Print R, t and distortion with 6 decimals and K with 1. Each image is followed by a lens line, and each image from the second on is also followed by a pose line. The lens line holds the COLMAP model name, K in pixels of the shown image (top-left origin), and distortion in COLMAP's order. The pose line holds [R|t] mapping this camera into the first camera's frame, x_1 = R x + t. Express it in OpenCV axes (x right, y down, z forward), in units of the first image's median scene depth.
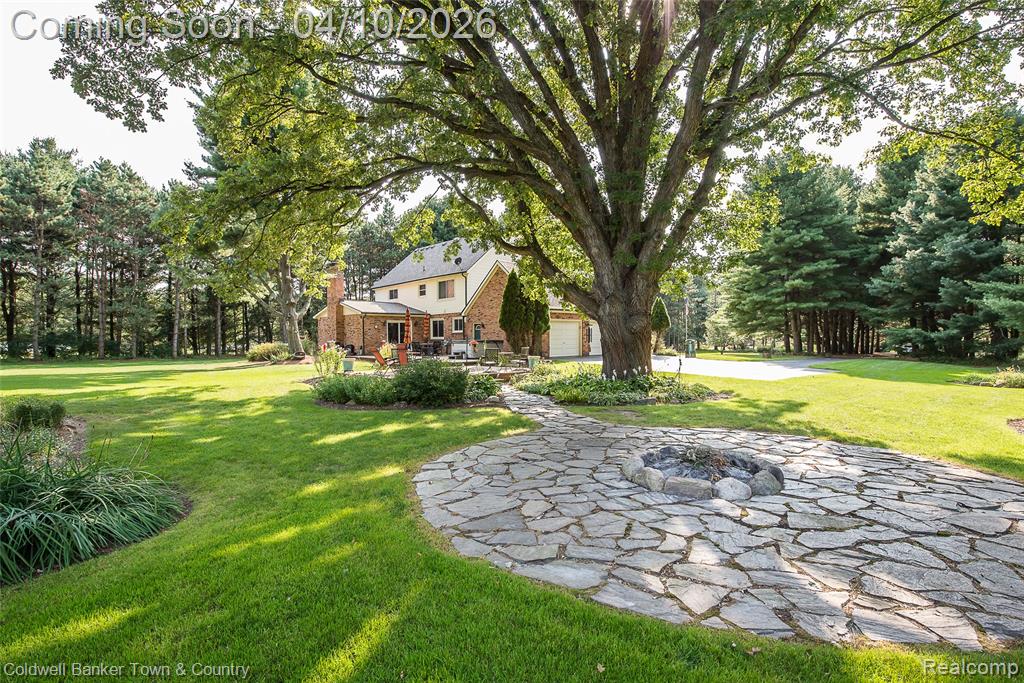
lens RADIAL K [[452.8, 0, 447.8], [0, 452.8, 338.1], [0, 0, 1]] dist [-0.003637, -0.000548]
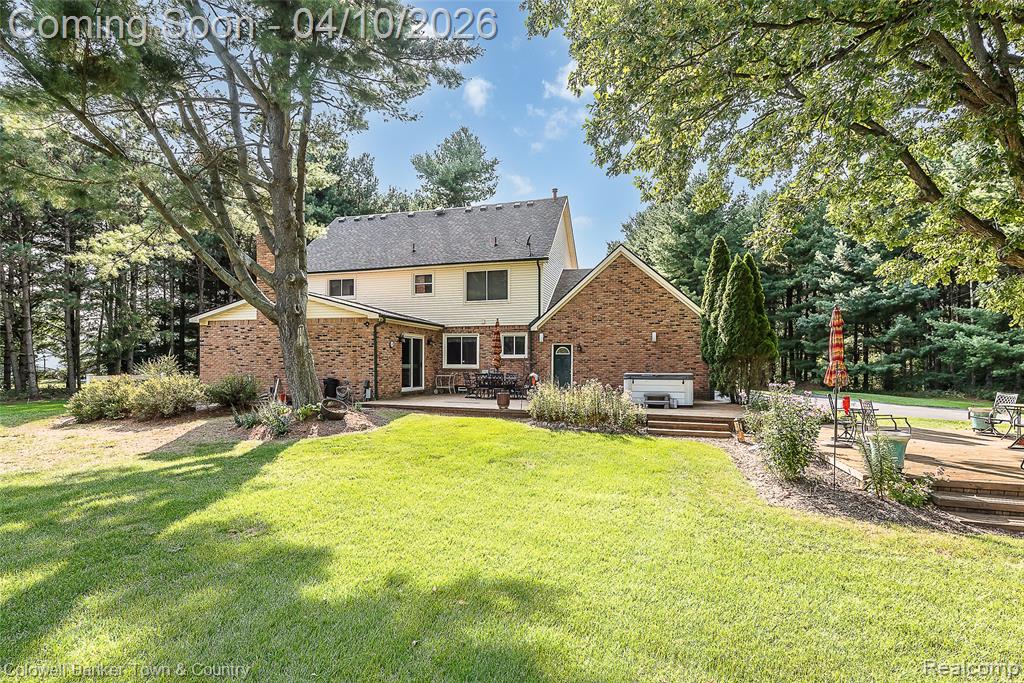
lens RADIAL K [[522.2, 0, 503.5], [0, 522.2, 363.4], [0, 0, 1]] dist [0.001182, 0.000351]
pose [[0.851545, 0.012930, 0.524121, -0.336011], [-0.013421, 0.999906, -0.002862, -0.002765], [-0.524109, -0.004597, 0.851639, 0.388919]]
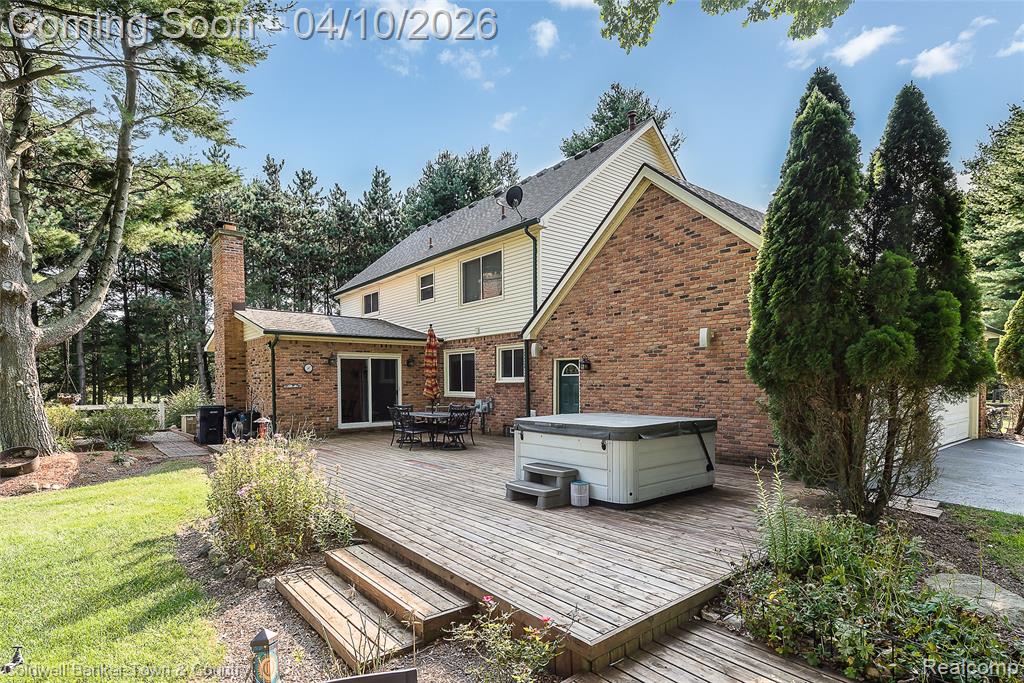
lens RADIAL K [[521.8, 0, 419.7], [0, 521.8, 385.7], [0, 0, 1]] dist [-0.000894, -0.000274]
pose [[0.995562, 0.003310, -0.094052, -0.014559], [-0.002555, 0.999964, 0.008151, -0.012378], [0.094075, -0.007874, 0.995534, 0.502957]]
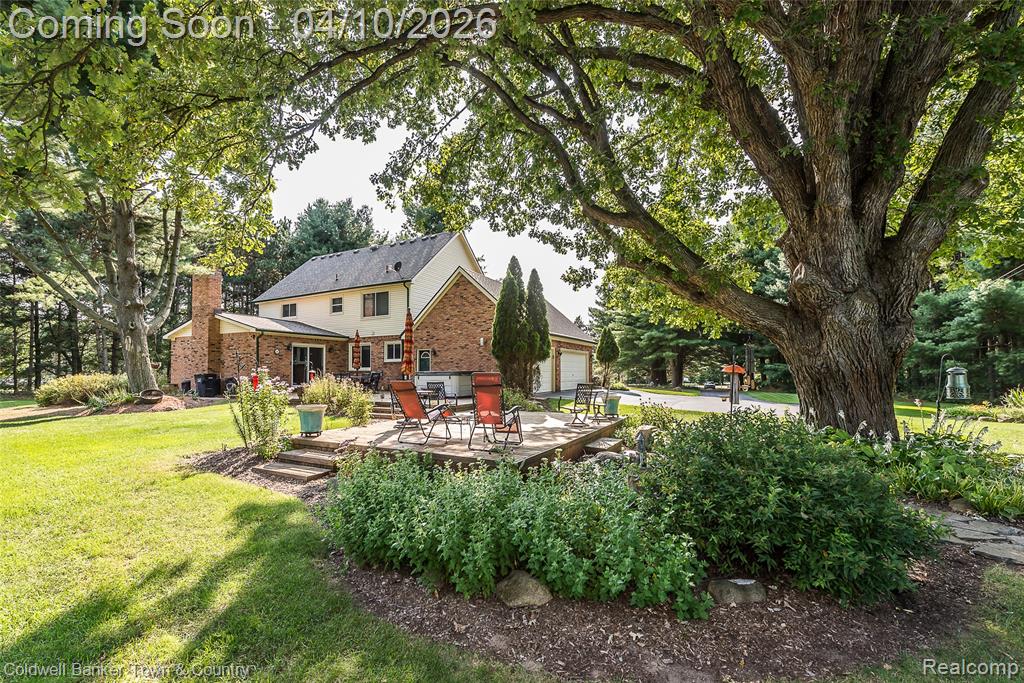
lens RADIAL K [[444.9, 0, 466.5], [0, 444.9, 363.3], [0, 0, 1]] dist [0.001781, -0.000159]
pose [[0.939663, 0.012355, 0.341878, -0.109930], [-0.005741, 0.999776, -0.020354, 0.004345], [-0.342053, 0.017163, 0.939524, 0.249000]]
